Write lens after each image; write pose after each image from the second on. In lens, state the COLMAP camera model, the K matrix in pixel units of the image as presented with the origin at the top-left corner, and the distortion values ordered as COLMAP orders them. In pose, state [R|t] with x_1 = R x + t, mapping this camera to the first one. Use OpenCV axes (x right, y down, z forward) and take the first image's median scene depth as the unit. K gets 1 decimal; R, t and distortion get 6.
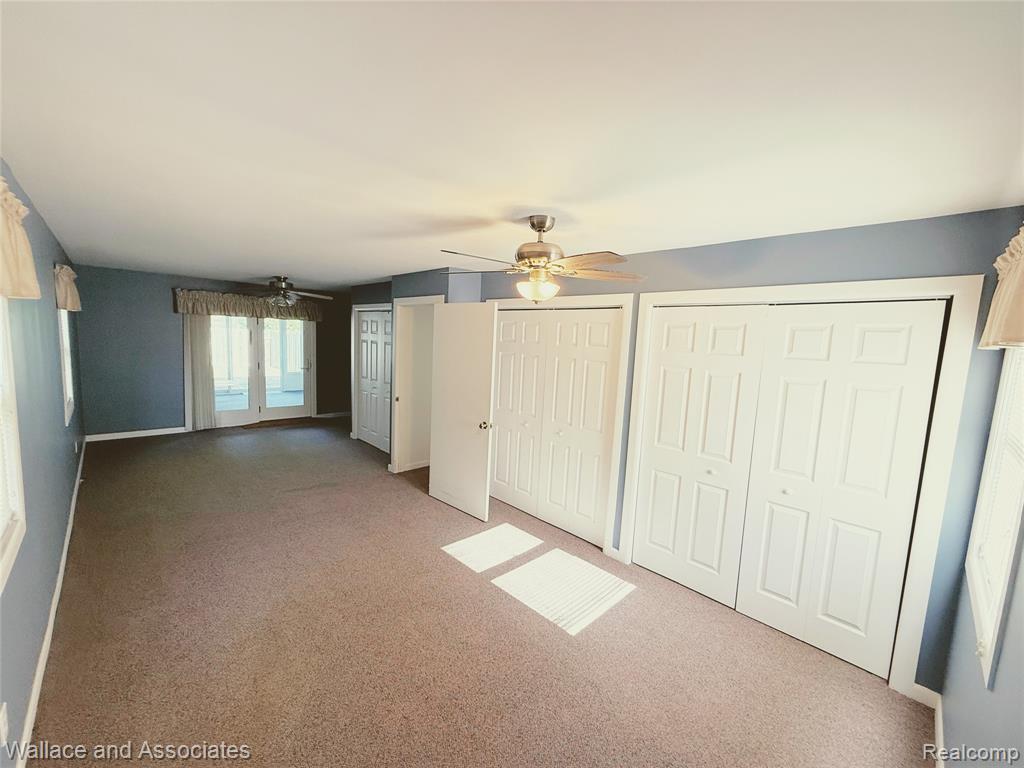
lens RADIAL K [[409.8, 0, 509.1], [0, 409.8, 385.4], [0, 0, 1]] dist [0.011605, -0.000475]
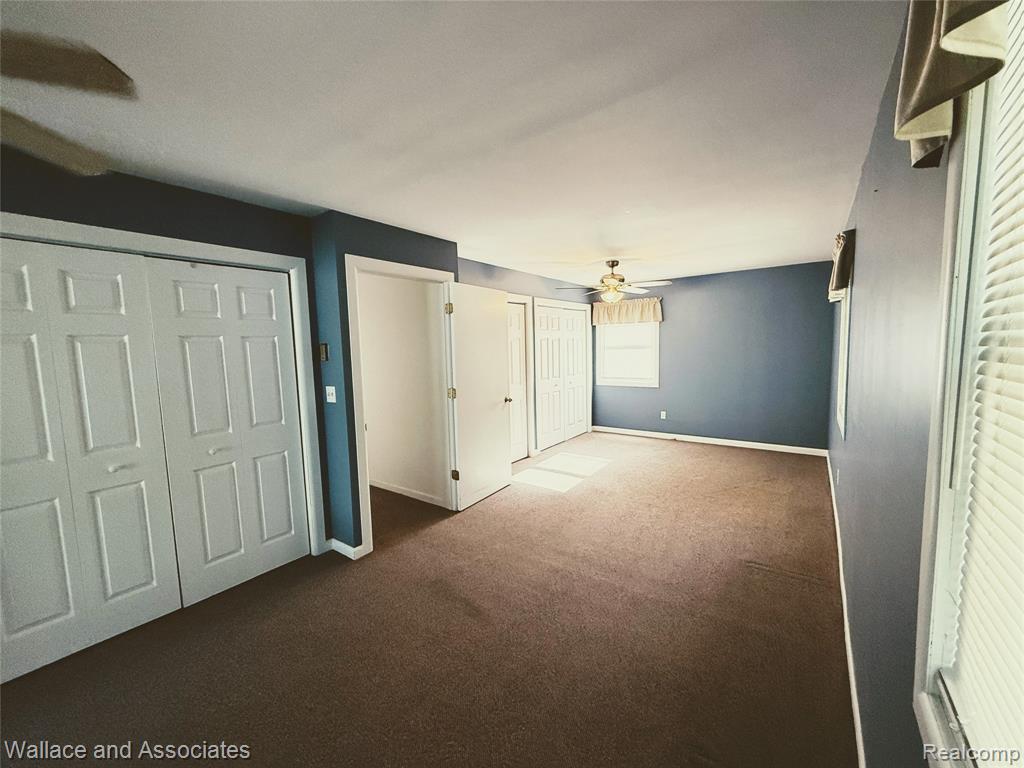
lens RADIAL K [[409.8, 0, 509.5], [0, 409.8, 382.5], [0, 0, 1]] dist [0.011605, -0.000475]
pose [[-0.168396, -0.126529, 0.977565, -1.075270], [0.143912, 0.977945, 0.151368, -0.108766], [-0.975158, 0.166173, -0.146473, 1.063901]]
